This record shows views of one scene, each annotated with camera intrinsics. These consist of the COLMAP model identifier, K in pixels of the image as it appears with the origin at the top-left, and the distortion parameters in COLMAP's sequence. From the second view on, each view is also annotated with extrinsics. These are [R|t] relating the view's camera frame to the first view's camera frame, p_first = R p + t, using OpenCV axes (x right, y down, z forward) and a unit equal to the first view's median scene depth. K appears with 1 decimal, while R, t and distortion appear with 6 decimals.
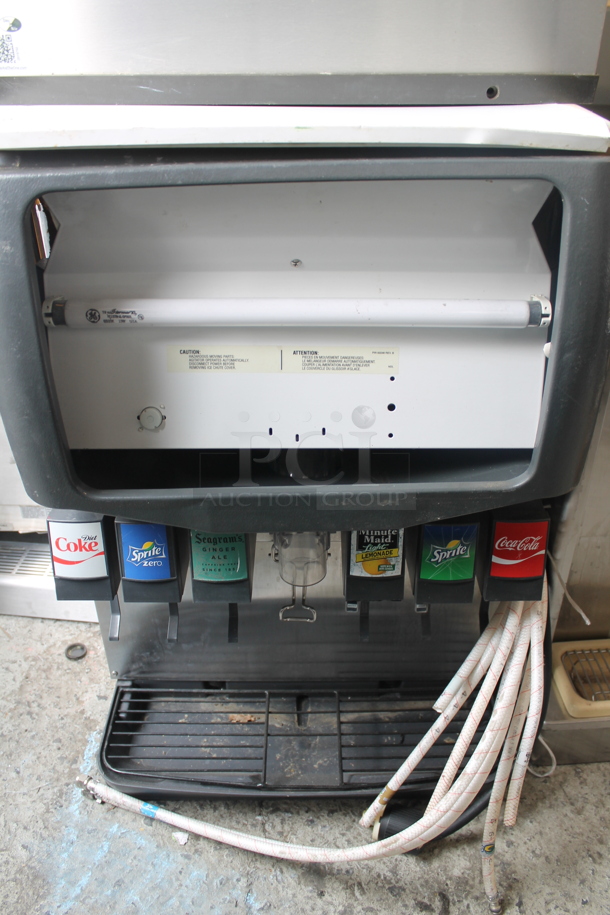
lens RADIAL K [[775.8, 0, 306.5], [0, 775.8, 463.7], [0, 0, 1]] dist [-0.154121, 0.122497]
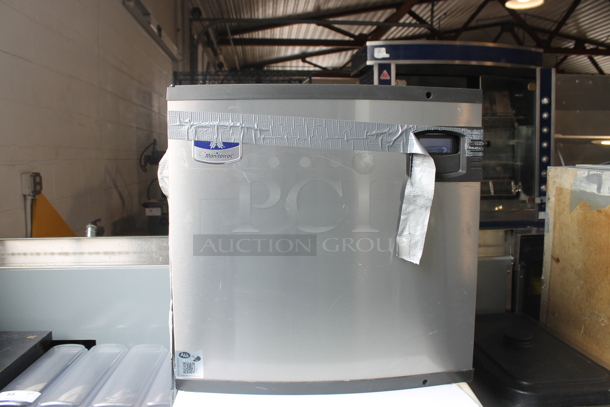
lens RADIAL K [[517.2, 0, 303.4], [0, 517.2, 210.5], [0, 0, 1]] dist [-0.154121, 0.122497]
pose [[0.998242, -0.011458, 0.058157, -0.134290], [0.035505, 0.901236, -0.431871, -0.266519], [-0.047465, 0.433177, 0.900058, -0.373823]]
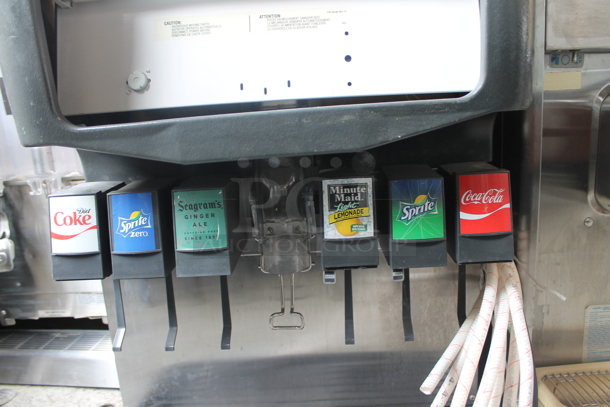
lens RADIAL K [[517.2, 0, 306.1], [0, 517.2, 202.0], [0, 0, 1]] dist [-0.154121, 0.122497]
pose [[0.998142, -0.046547, -0.039326, 0.061427], [0.030860, 0.942625, -0.332425, 0.329252], [0.052543, 0.330593, 0.942310, 0.330012]]
